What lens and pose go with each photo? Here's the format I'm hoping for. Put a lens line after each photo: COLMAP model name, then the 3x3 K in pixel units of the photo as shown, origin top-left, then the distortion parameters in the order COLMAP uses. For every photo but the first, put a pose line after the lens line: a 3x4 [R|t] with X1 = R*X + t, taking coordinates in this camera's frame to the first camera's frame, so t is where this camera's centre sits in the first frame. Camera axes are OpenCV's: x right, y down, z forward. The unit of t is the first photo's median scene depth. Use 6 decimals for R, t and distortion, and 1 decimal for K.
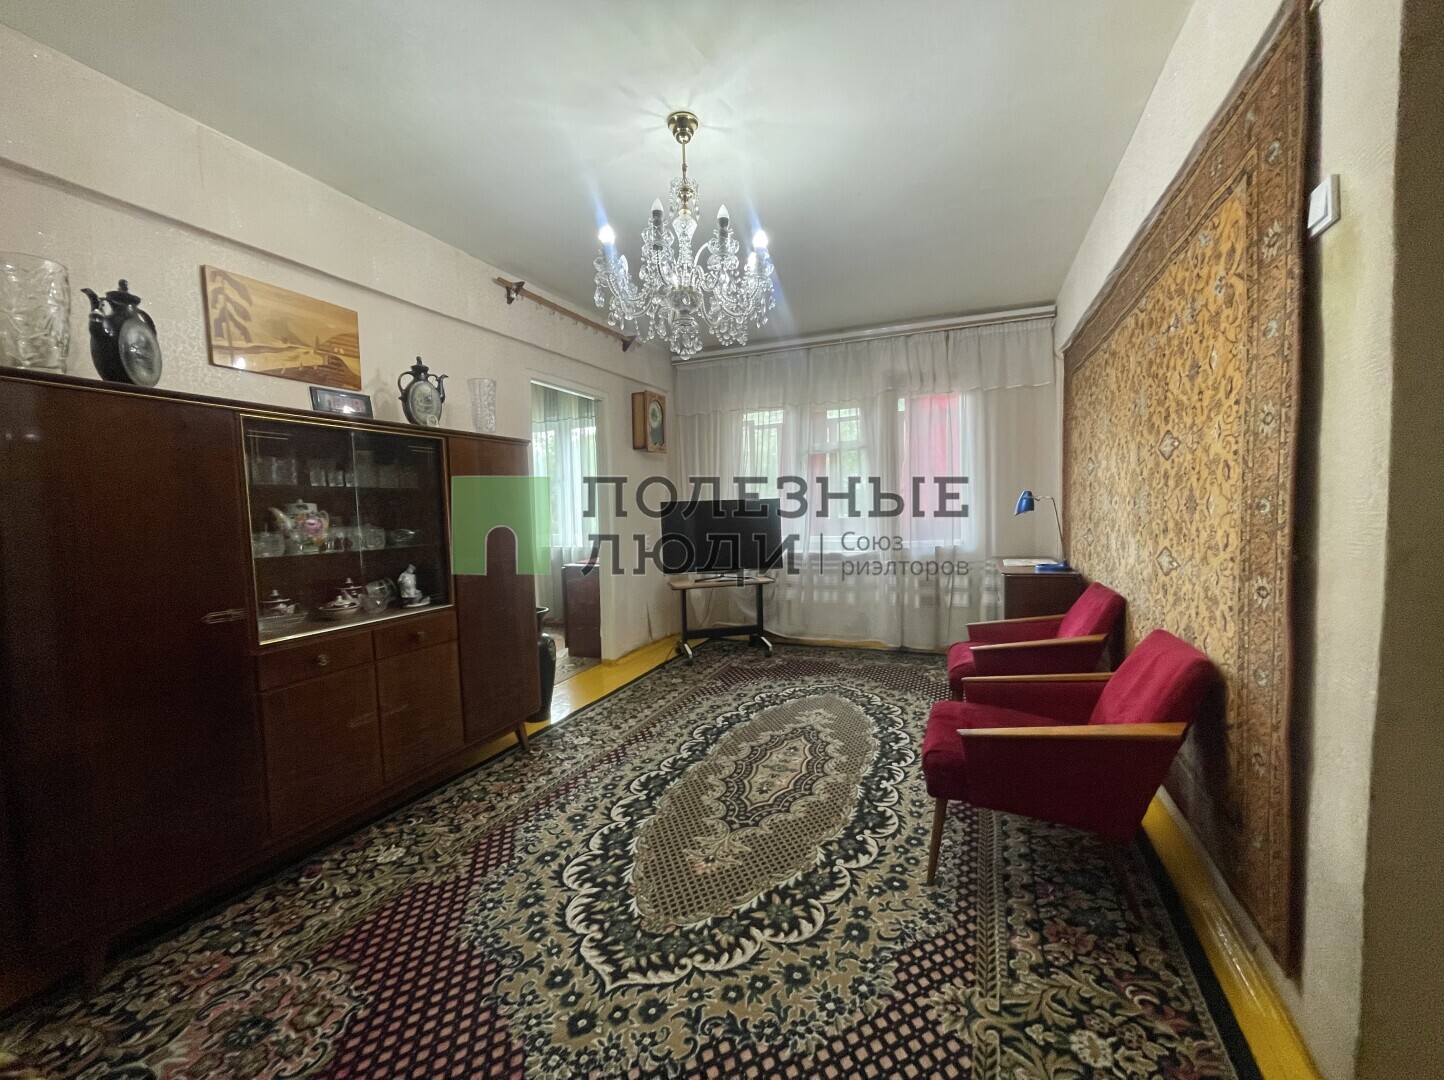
lens RADIAL K [[578.2, 0, 720.5], [0, 578.2, 533.1], [0, 0, 1]] dist [-0.000456, -0.000078]
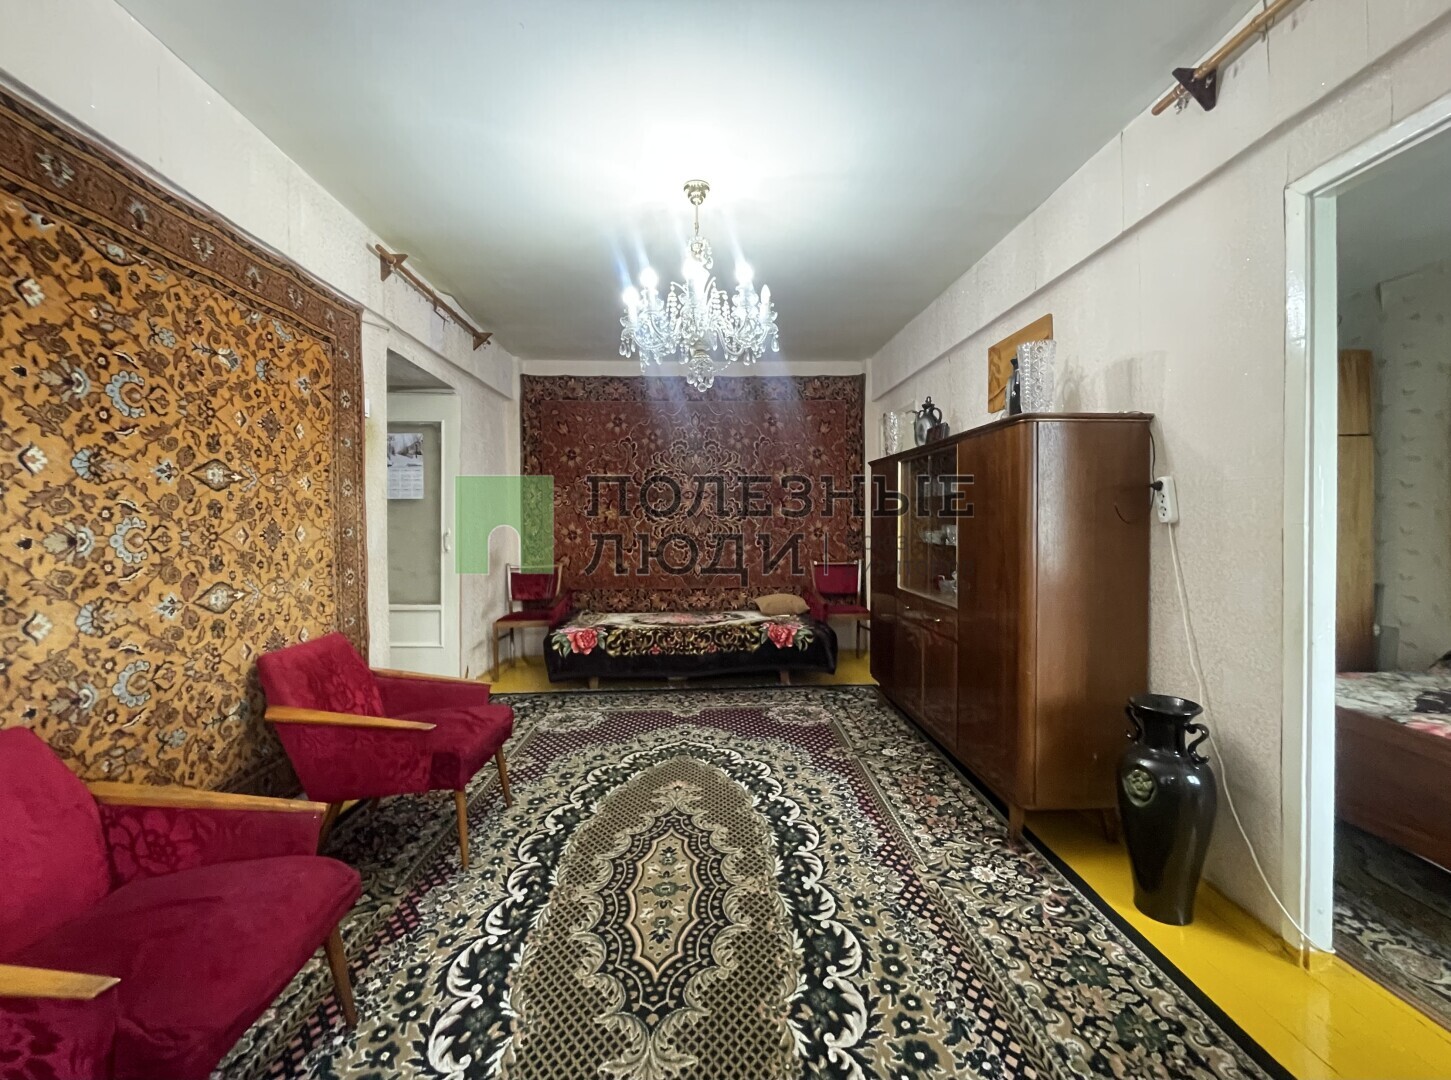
lens RADIAL K [[581.0, 0, 724.0], [0, 581.0, 533.1], [0, 0, 1]] dist [-0.000456, -0.000078]
pose [[-0.895448, 0.047984, -0.442573, 0.401866], [0.014150, 0.996739, 0.079438, -0.107695], [0.444941, 0.064870, -0.893207, 1.978634]]
